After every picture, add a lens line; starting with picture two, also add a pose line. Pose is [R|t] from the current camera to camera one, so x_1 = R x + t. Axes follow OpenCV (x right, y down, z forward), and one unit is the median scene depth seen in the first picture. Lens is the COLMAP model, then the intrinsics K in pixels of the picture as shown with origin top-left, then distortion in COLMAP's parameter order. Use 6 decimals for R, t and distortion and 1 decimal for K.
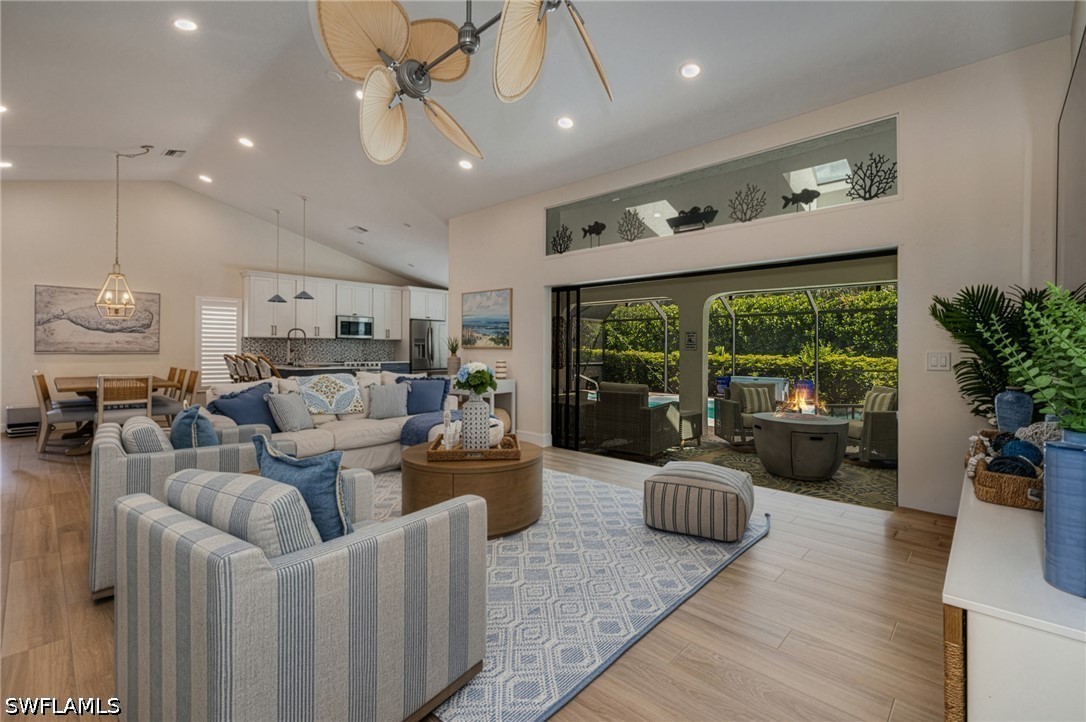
lens RADIAL K [[475.8, 0, 557.3], [0, 475.8, 347.1], [0, 0, 1]] dist [0.000097, -0.000184]
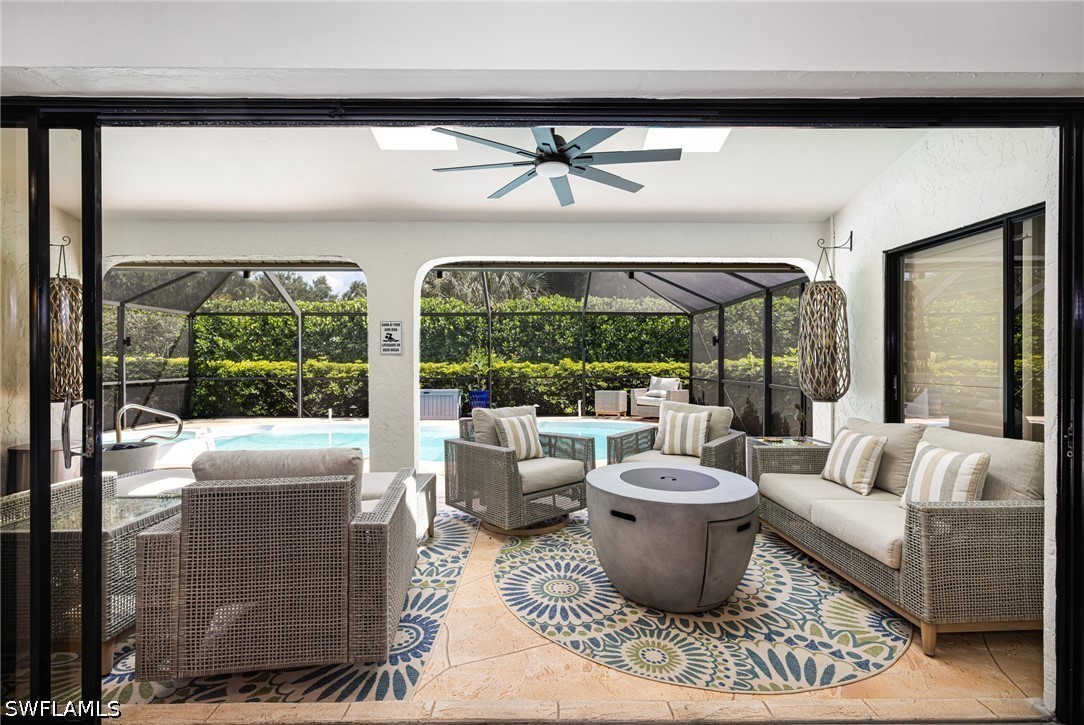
lens RADIAL K [[475.0, 0, 556.3], [0, 475.0, 348.6], [0, 0, 1]] dist [0.000097, -0.000184]
pose [[0.726316, 0.005007, 0.687343, 0.015242], [0.004590, 0.999916, -0.012134, 0.002729], [-0.687346, 0.011968, 0.726232, 0.201280]]
